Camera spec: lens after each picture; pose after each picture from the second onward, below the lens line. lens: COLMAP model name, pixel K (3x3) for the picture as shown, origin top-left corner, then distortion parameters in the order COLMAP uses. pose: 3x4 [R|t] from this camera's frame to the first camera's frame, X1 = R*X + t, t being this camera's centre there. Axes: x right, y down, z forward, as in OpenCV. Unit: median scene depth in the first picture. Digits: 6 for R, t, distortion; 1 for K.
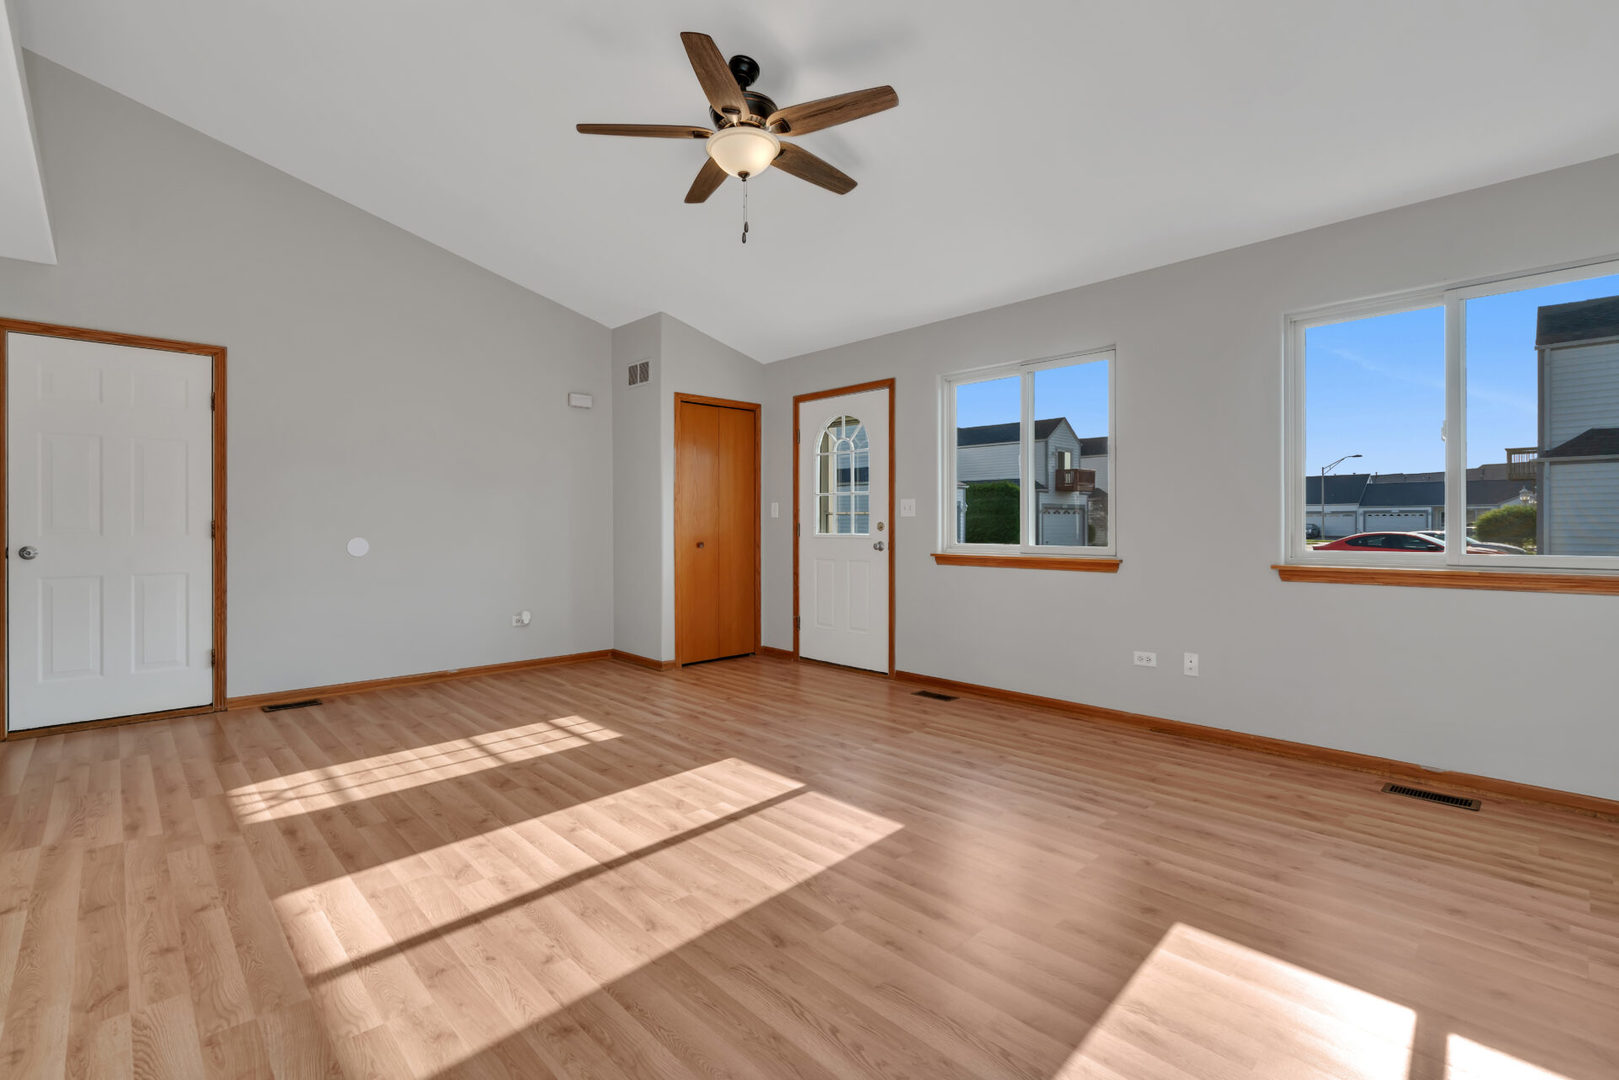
lens RADIAL K [[688.6, 0, 811.7], [0, 688.6, 531.0], [0, 0, 1]] dist [-0.003283, -0.000252]
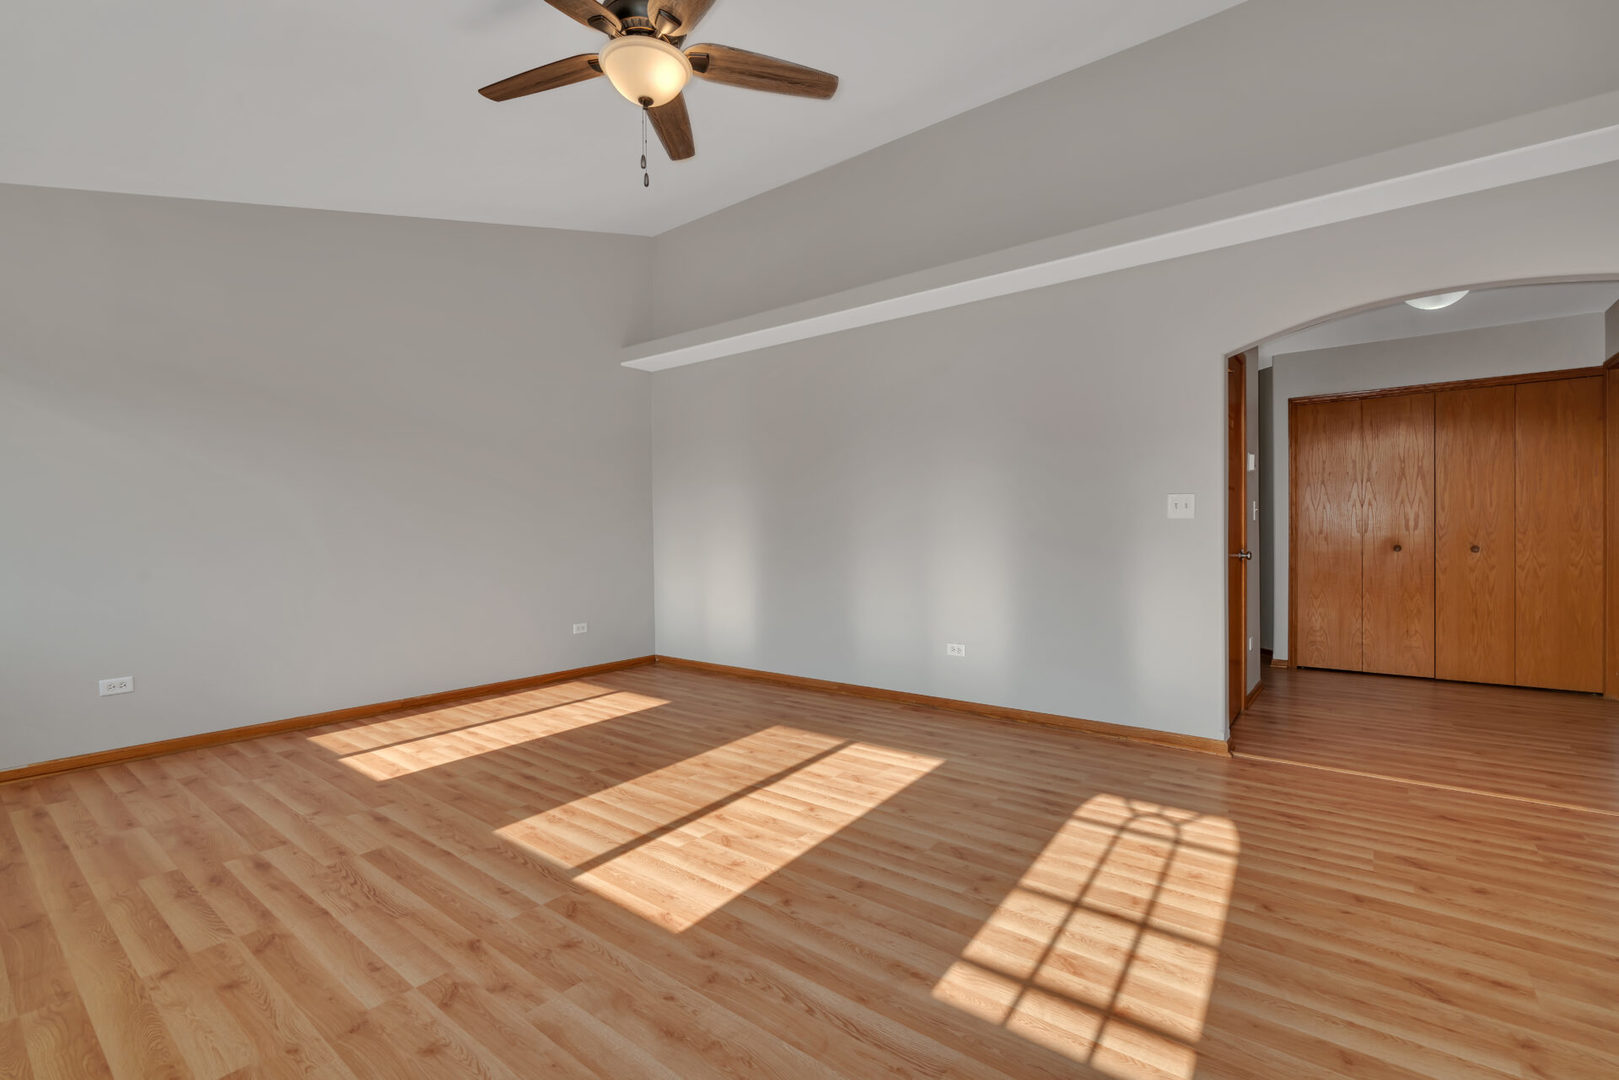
lens RADIAL K [[688.6, 0, 806.3], [0, 688.6, 533.6], [0, 0, 1]] dist [-0.003283, -0.000252]
pose [[-0.990825, 0.010593, -0.134737, -0.187032], [0.009140, 0.999893, 0.011401, -0.019778], [0.134843, 0.010065, -0.990816, 1.997422]]
